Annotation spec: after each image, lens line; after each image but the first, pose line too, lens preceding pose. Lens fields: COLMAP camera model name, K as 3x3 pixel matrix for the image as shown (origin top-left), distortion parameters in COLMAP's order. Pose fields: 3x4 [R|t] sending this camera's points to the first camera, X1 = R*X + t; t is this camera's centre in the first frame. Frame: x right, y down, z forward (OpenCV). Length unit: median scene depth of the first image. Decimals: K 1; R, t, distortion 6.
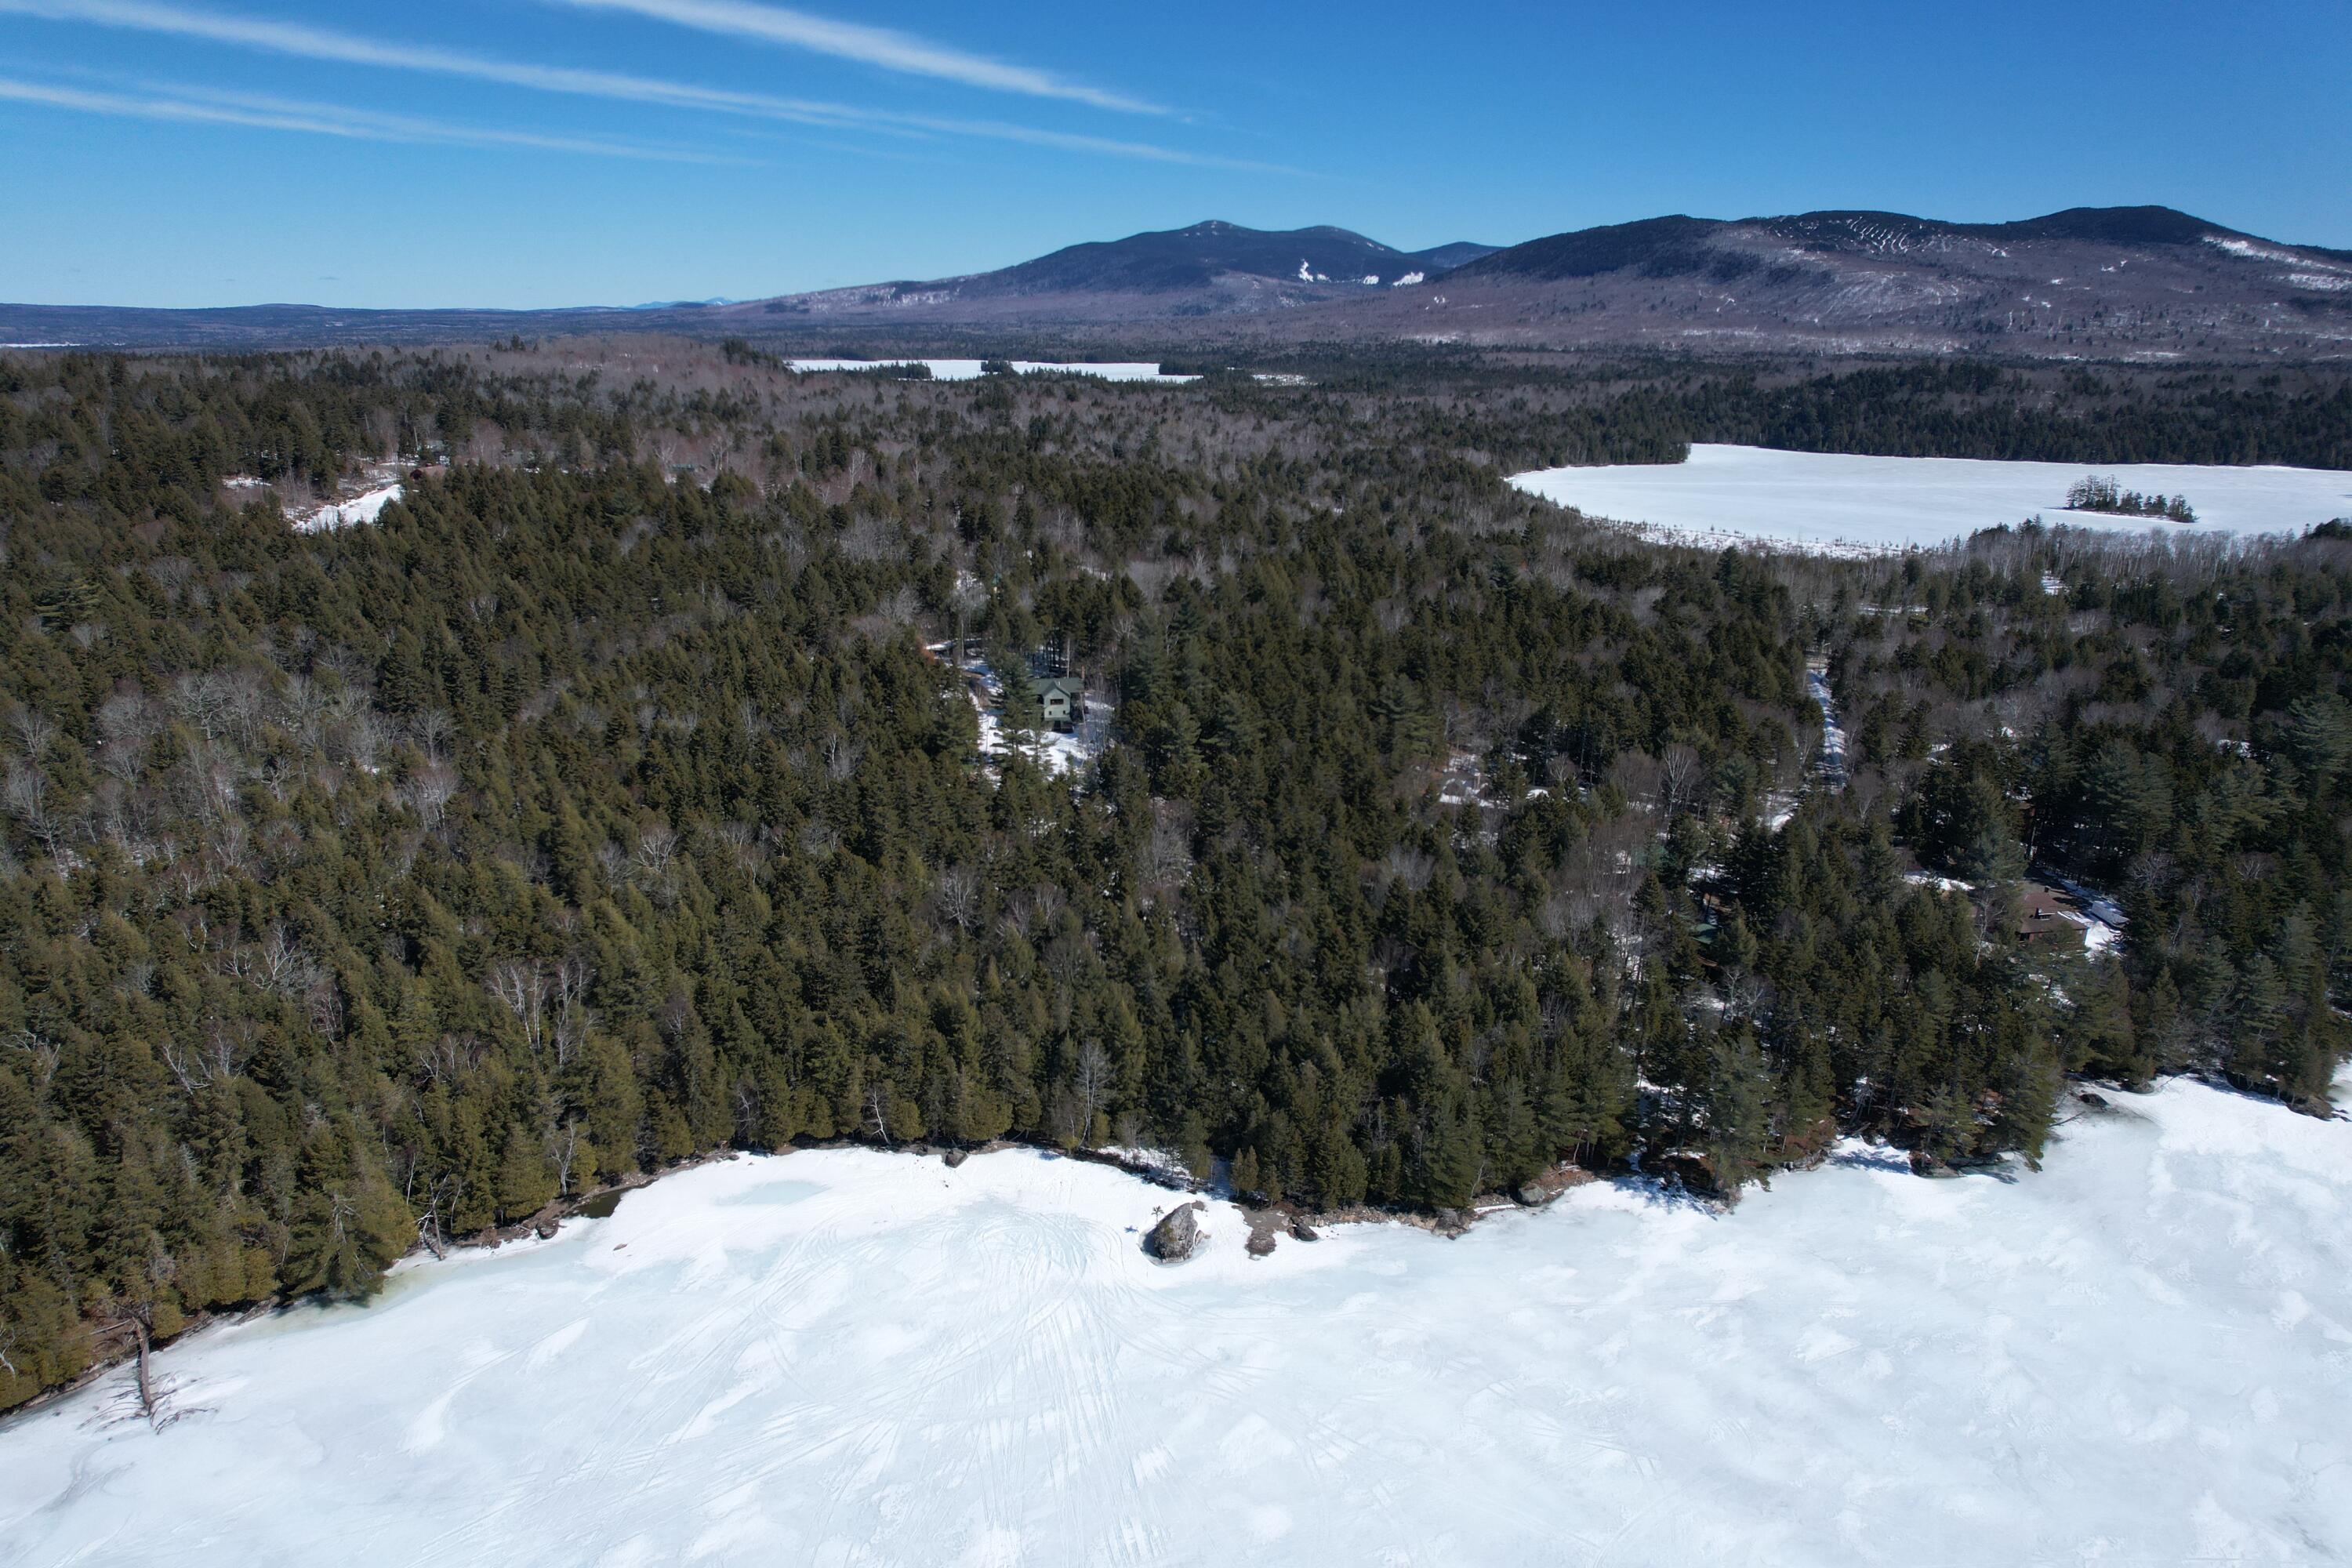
lens RADIAL K [[1511.9, 0, 1166.7], [0, 1511.9, 786.8], [0, 0, 1]] dist [-0.080868, 0.081175]
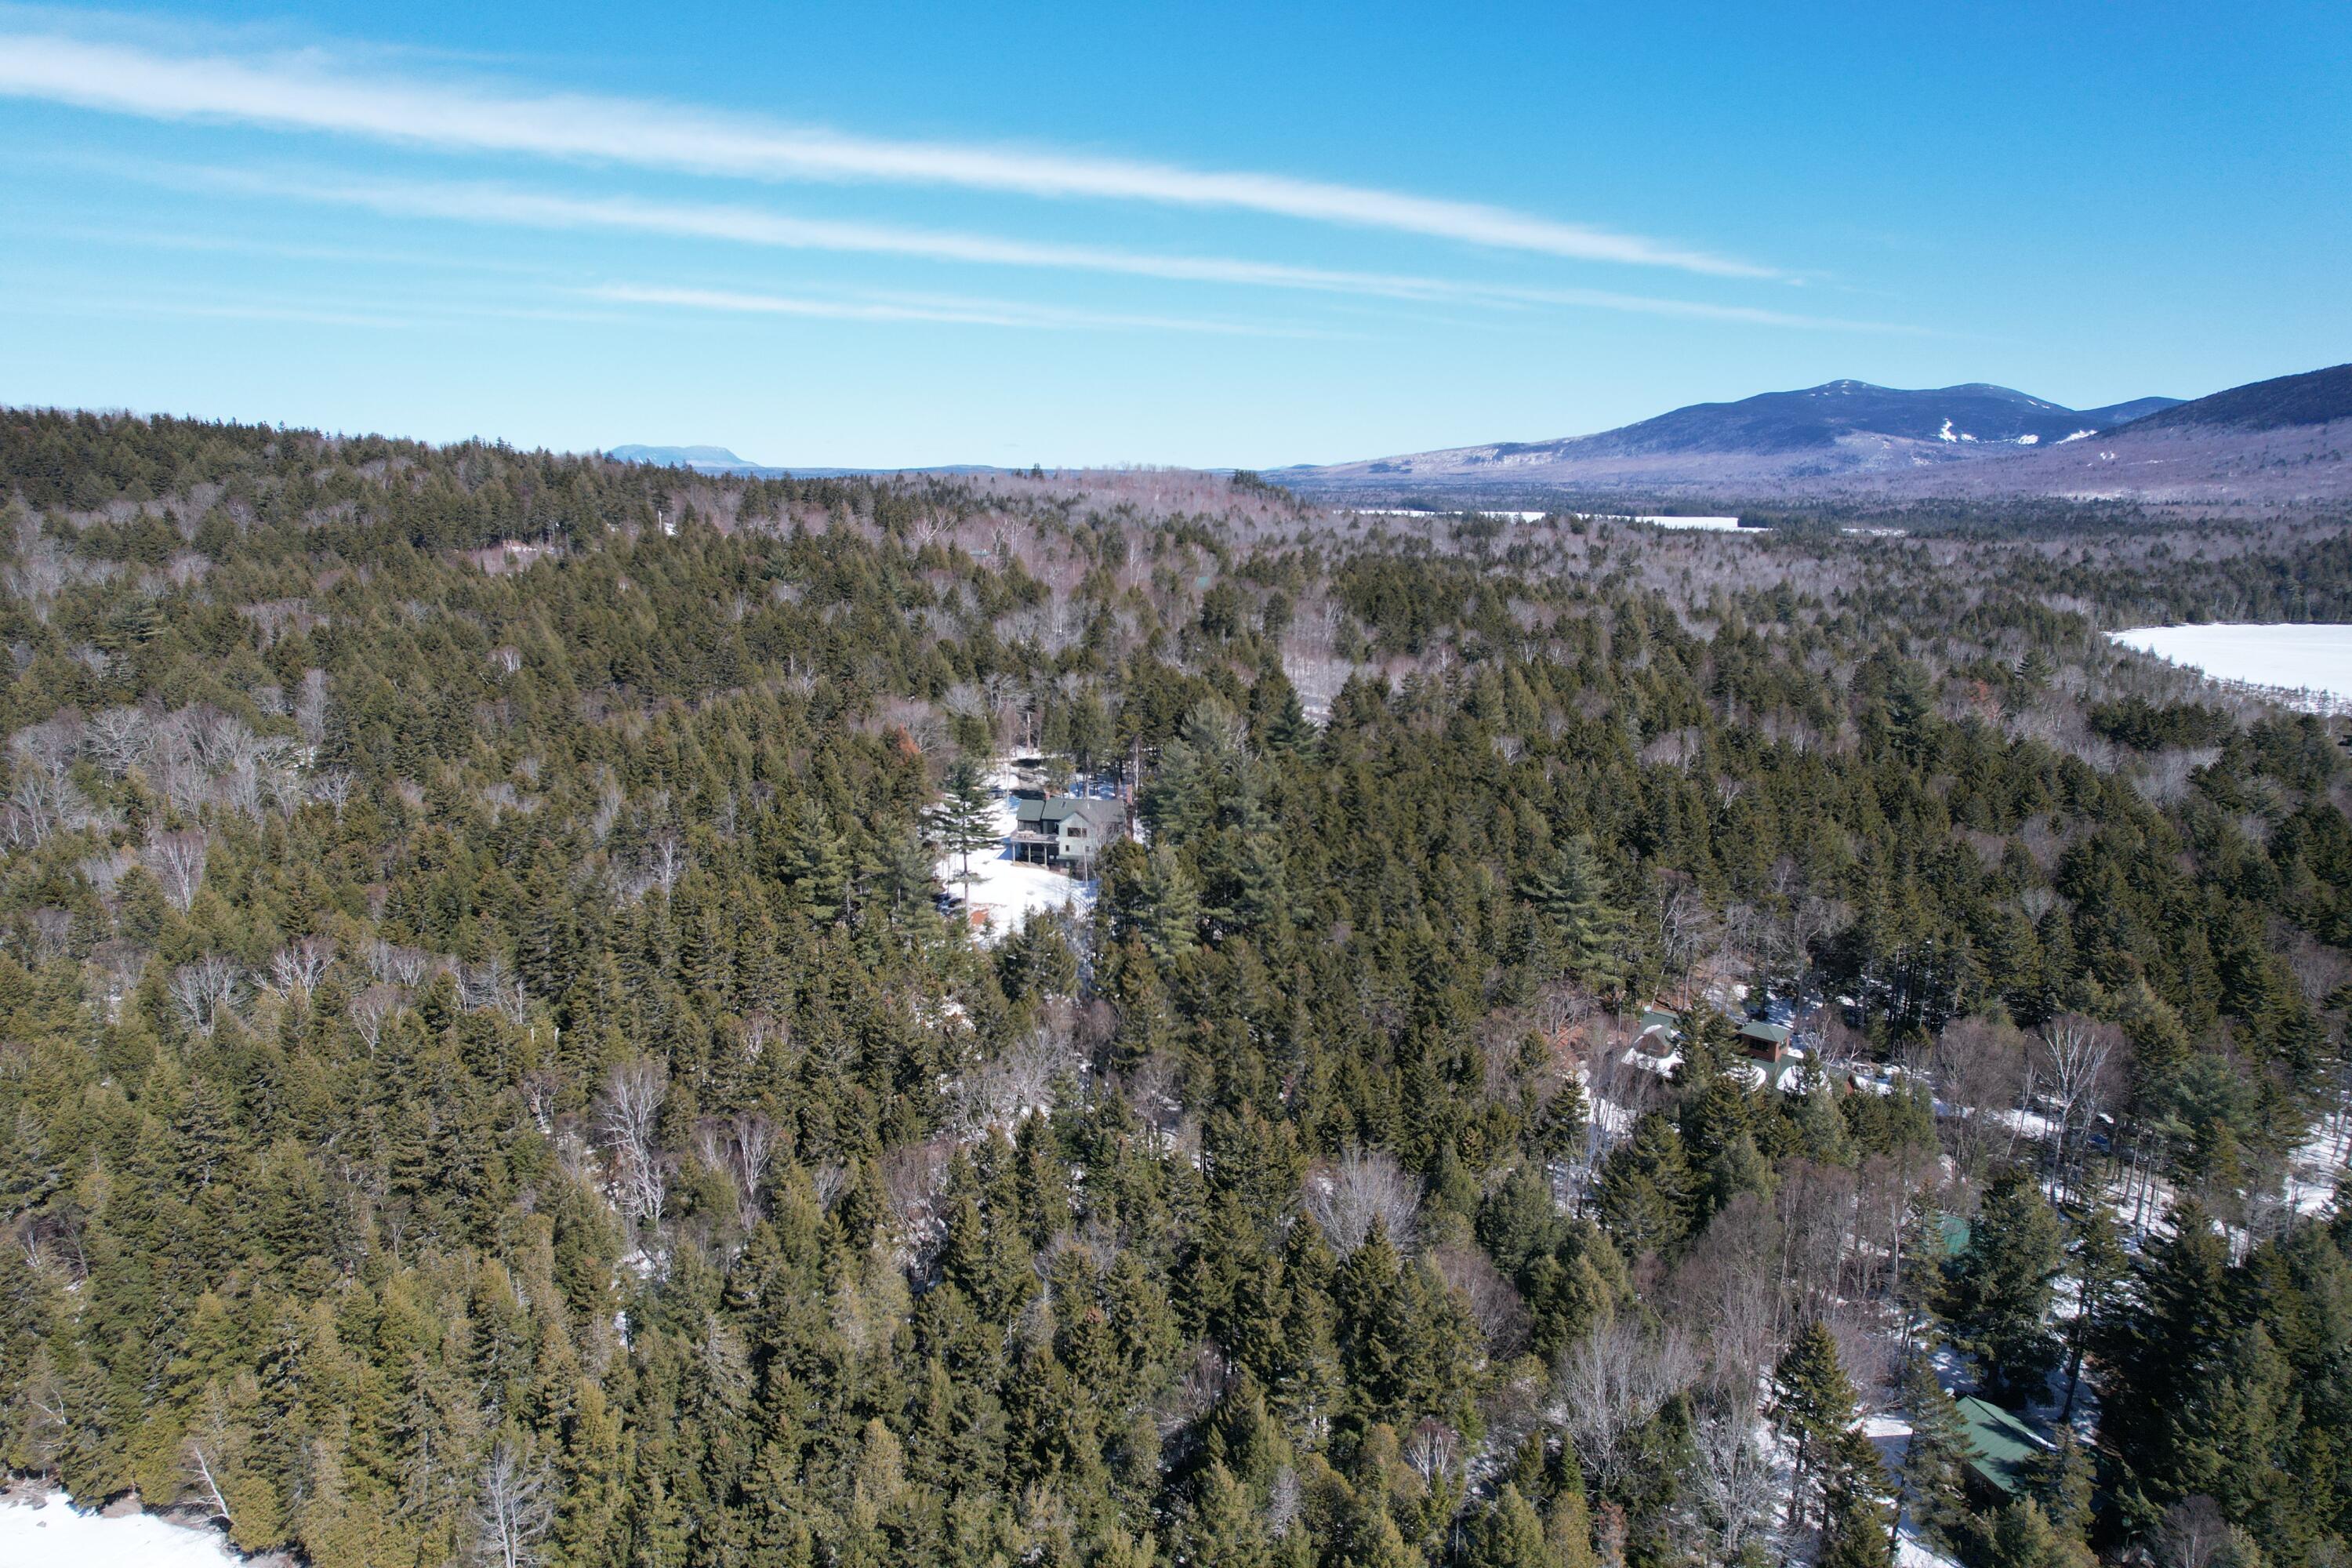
lens RADIAL K [[1511.9, 0, 1166.7], [0, 1511.9, 786.8], [0, 0, 1]] dist [-0.080868, 0.081175]
pose [[0.923872, 0.074317, -0.375418, 0.055180], [-0.112976, 0.990208, -0.082004, -0.006585], [0.365647, 0.118175, 0.923221, 0.098333]]
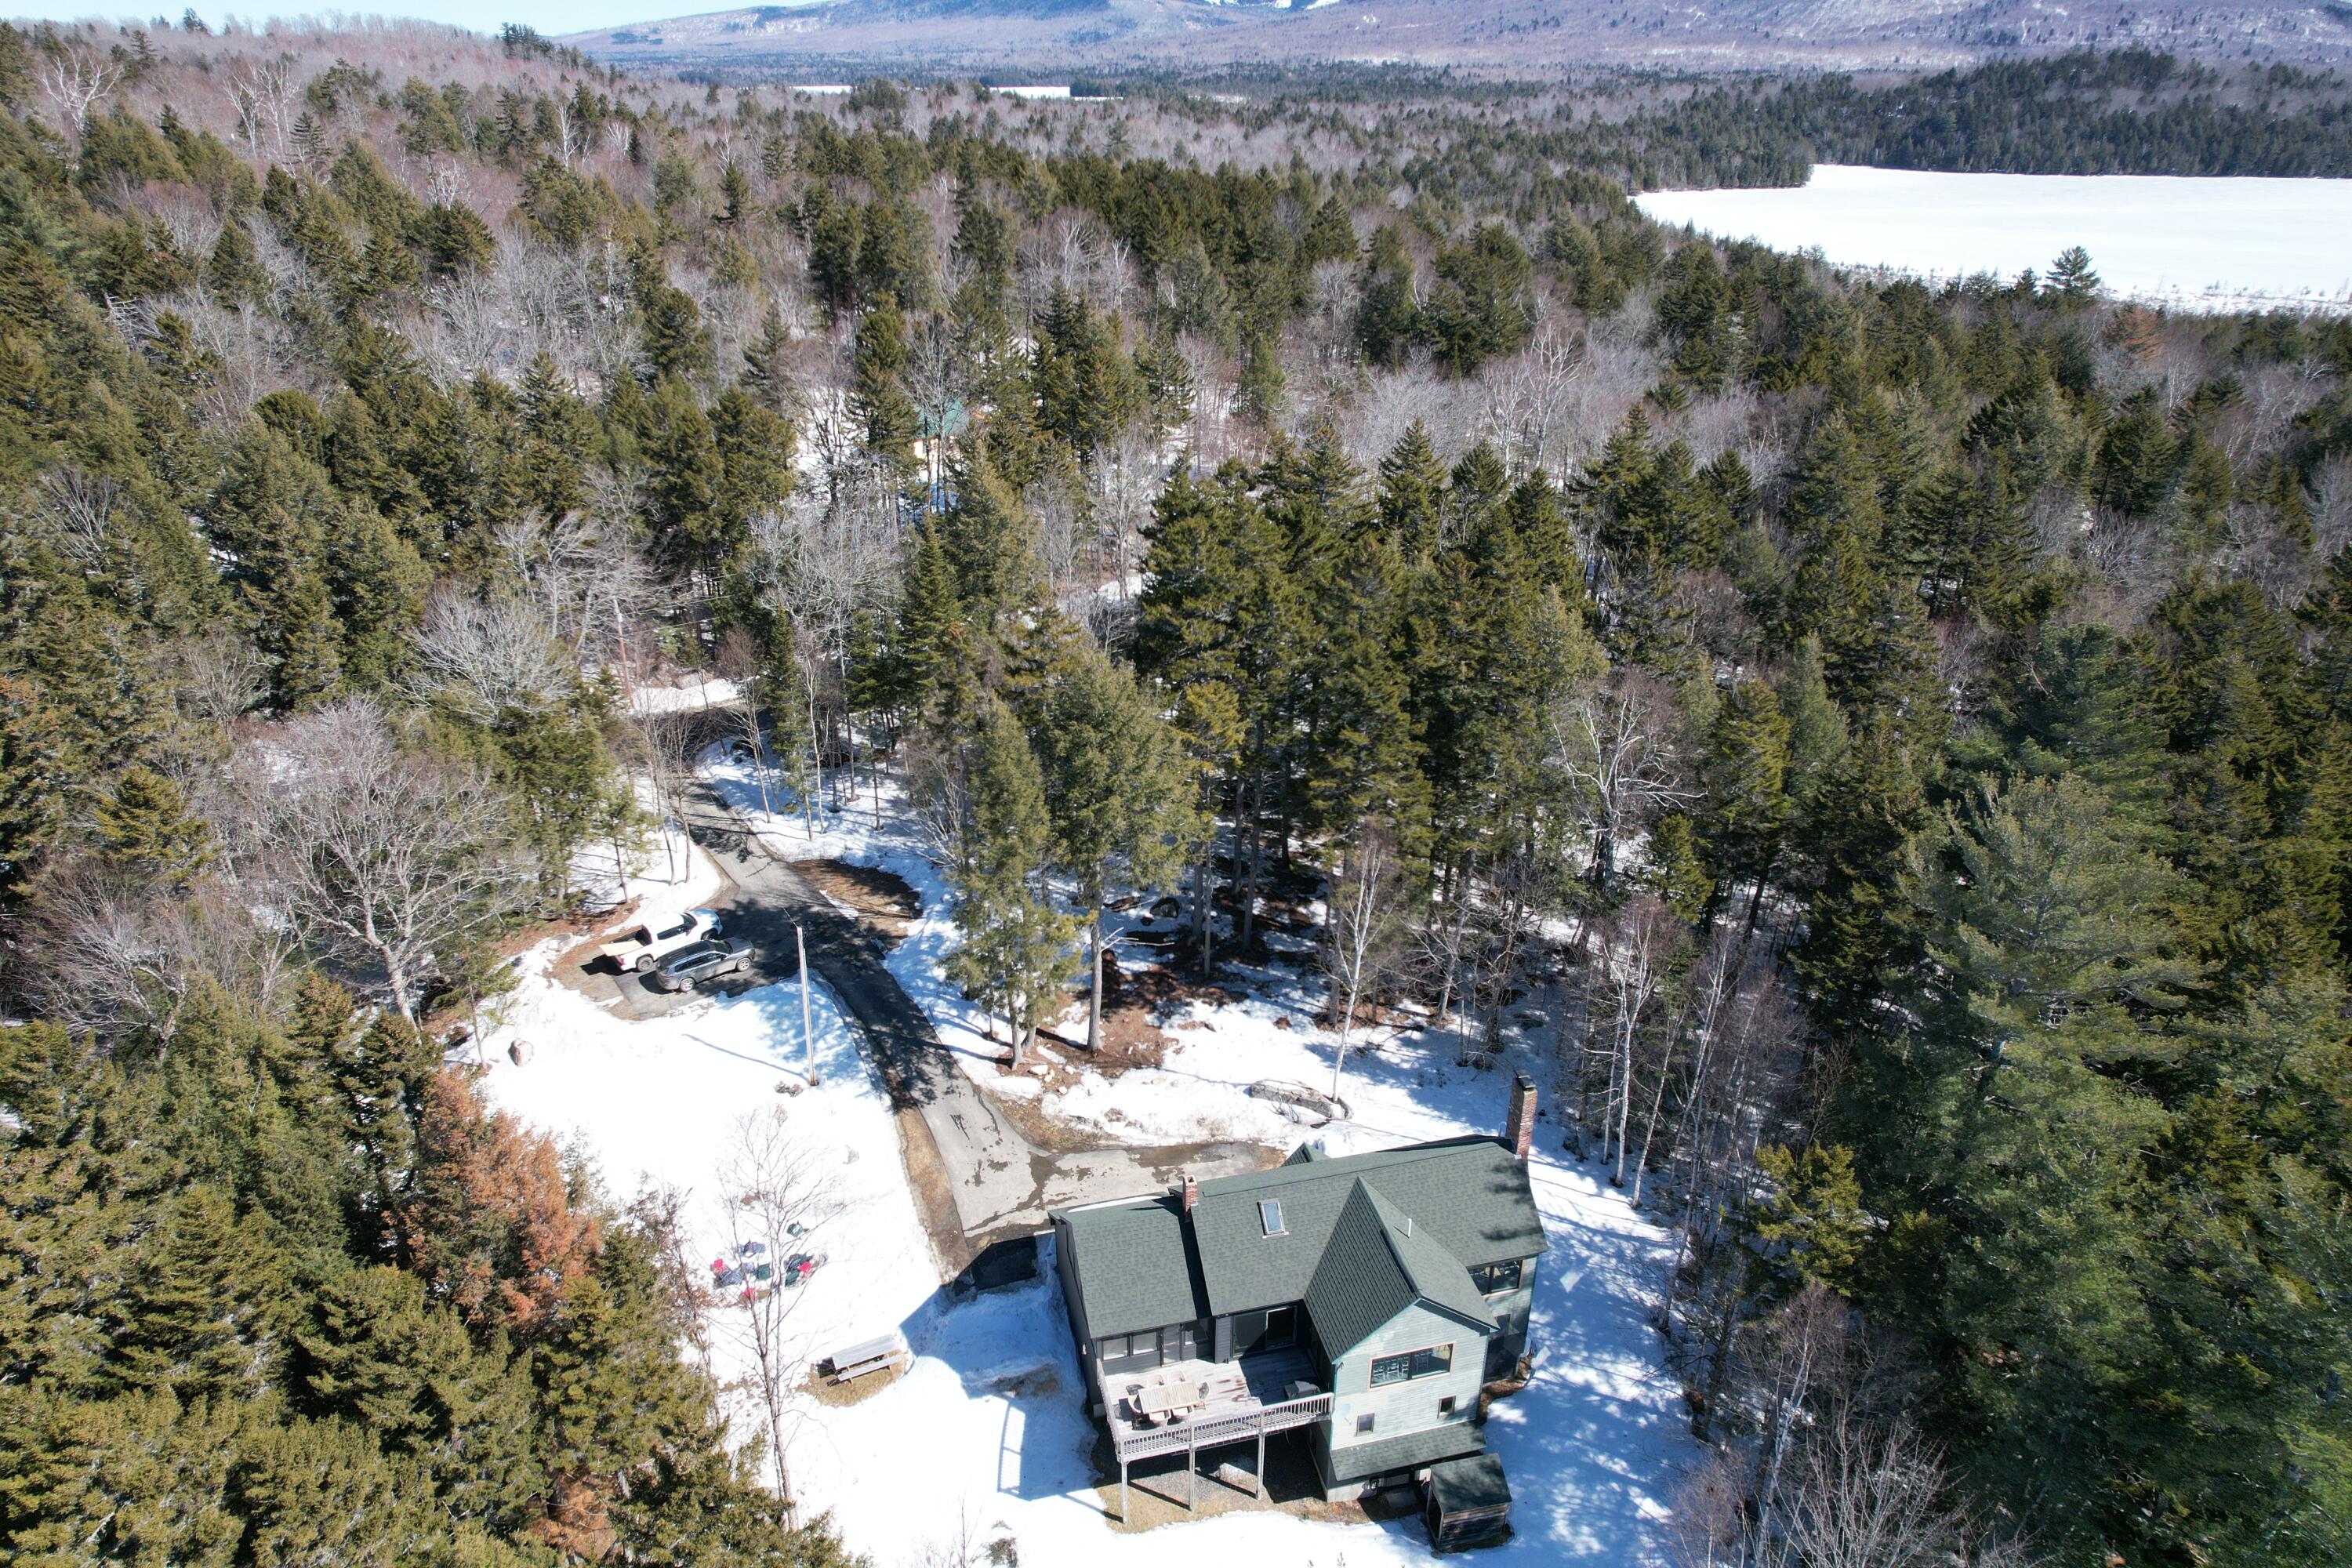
lens RADIAL K [[1511.9, 0, 1166.7], [0, 1511.9, 786.8], [0, 0, 1]] dist [-0.080868, 0.081175]
pose [[0.997706, -0.031535, 0.059907, -0.026988], [0.022020, 0.987931, 0.153320, -0.036027], [-0.064019, -0.151650, 0.986359, 0.218032]]
